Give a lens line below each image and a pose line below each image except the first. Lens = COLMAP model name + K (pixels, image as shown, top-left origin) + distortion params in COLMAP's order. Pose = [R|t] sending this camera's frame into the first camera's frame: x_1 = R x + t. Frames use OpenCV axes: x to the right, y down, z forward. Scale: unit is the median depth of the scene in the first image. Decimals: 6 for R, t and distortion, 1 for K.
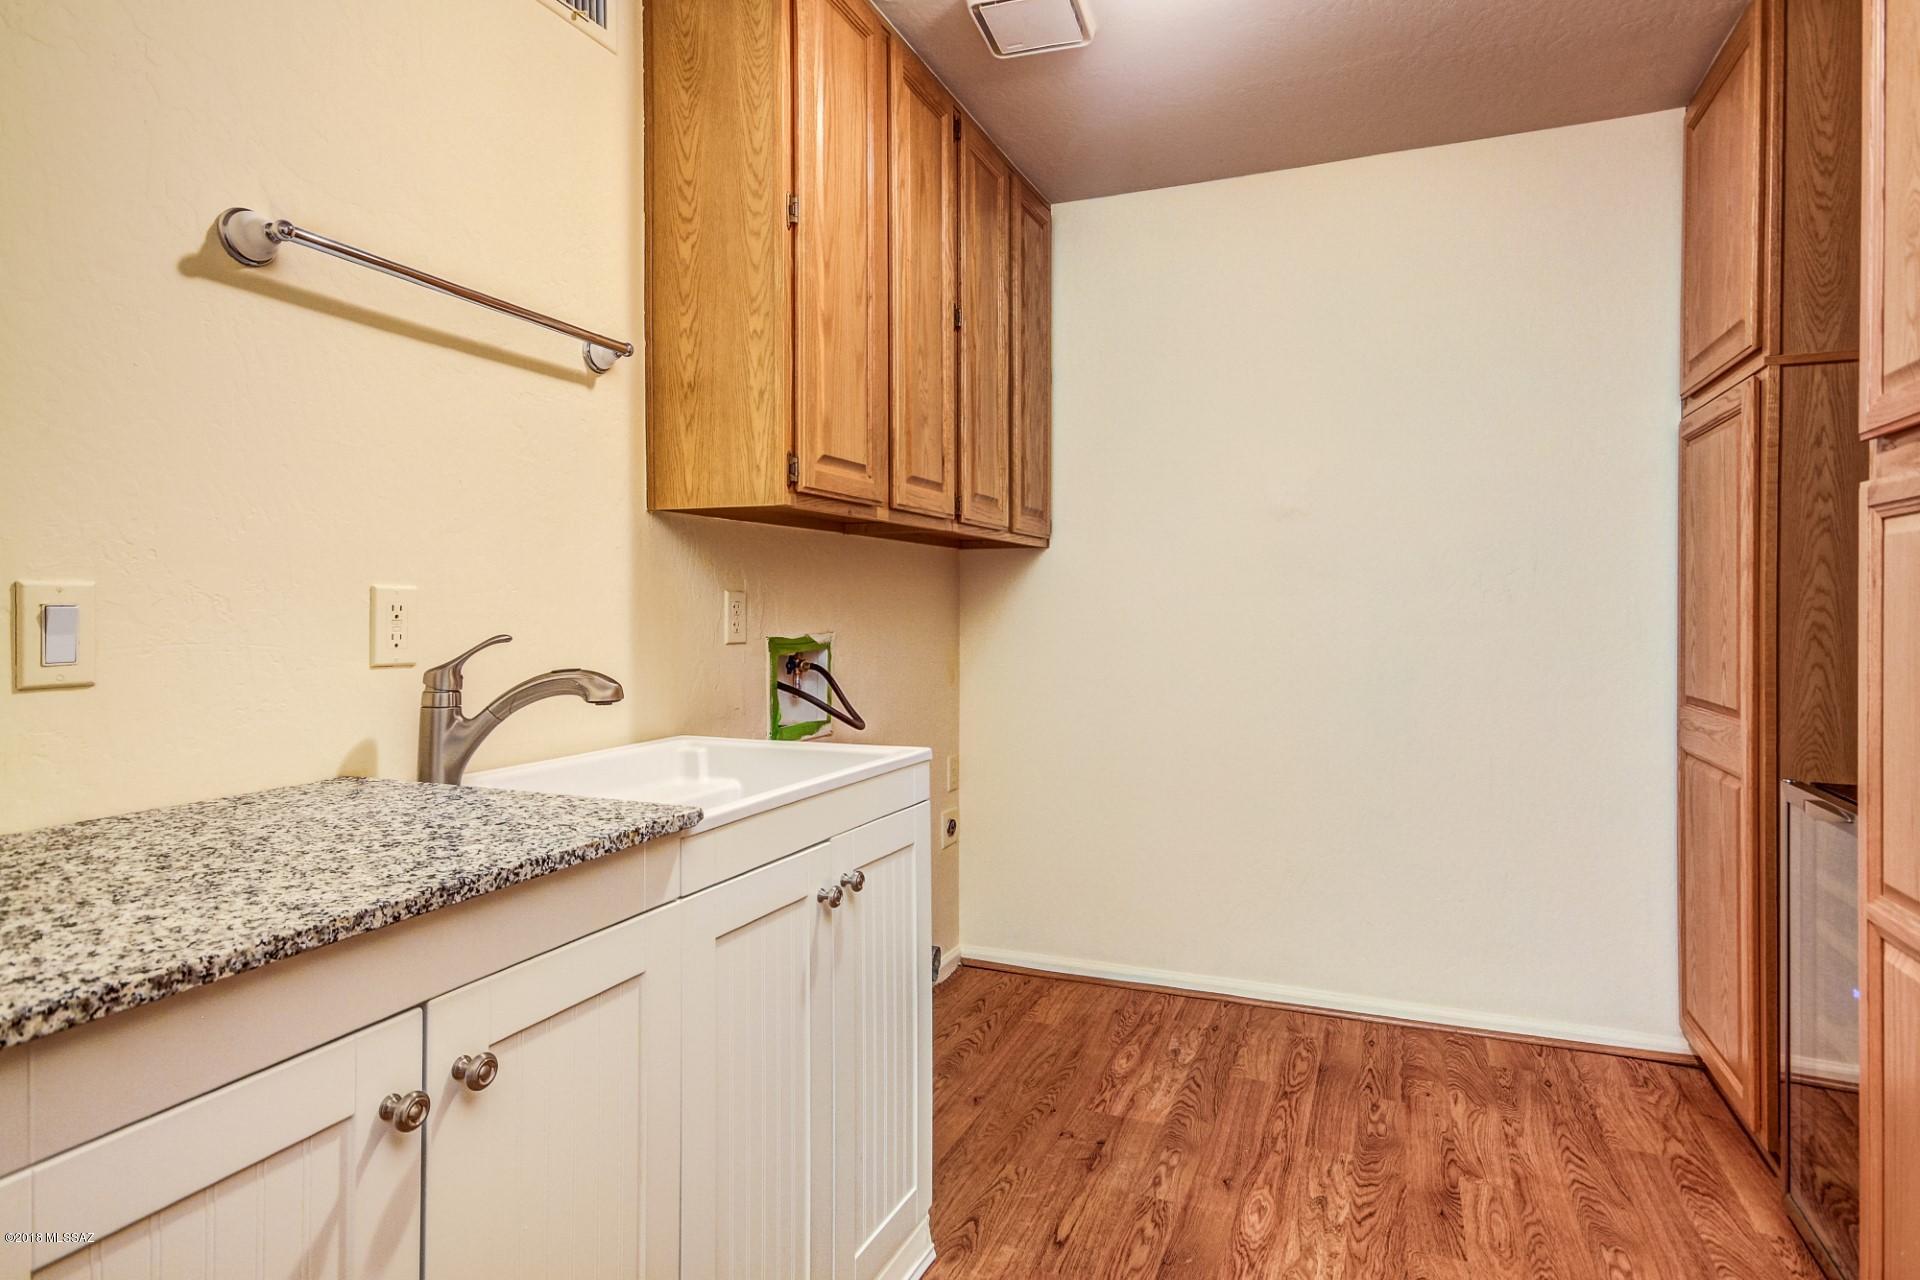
lens RADIAL K [[1049.8, 0, 963.6], [0, 1049.8, 632.3], [0, 0, 1]] dist [0.002024, -0.000712]
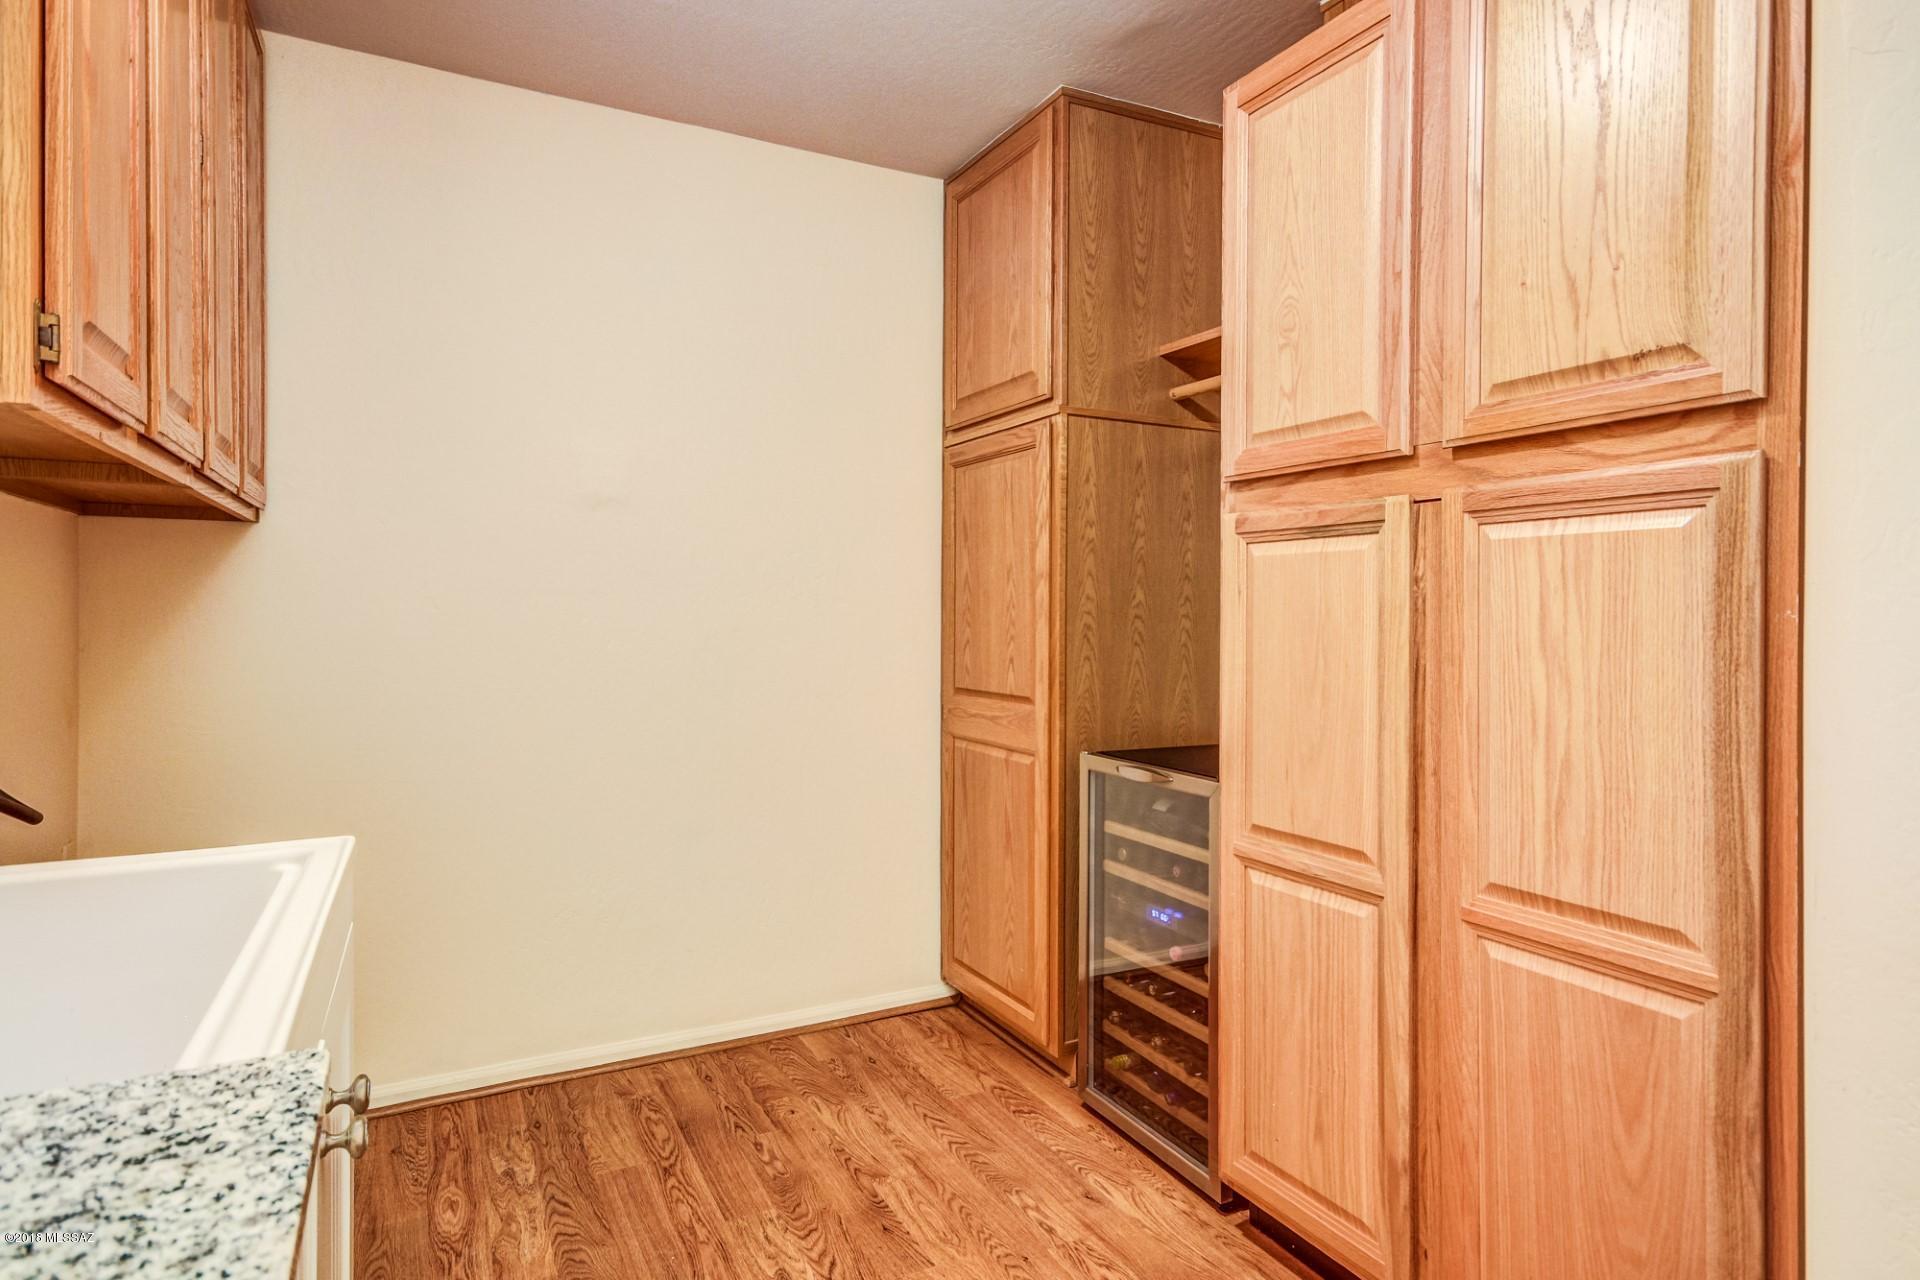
lens RADIAL K [[1058.3, 0, 964.4], [0, 1058.3, 625.6], [0, 0, 1]] dist [-0.004539, 0.016177]
pose [[0.642911, -0.008035, 0.765899, -0.216572], [0.015406, 0.999878, -0.002443, -0.005258], [-0.765786, 0.013370, 0.642956, 0.261060]]
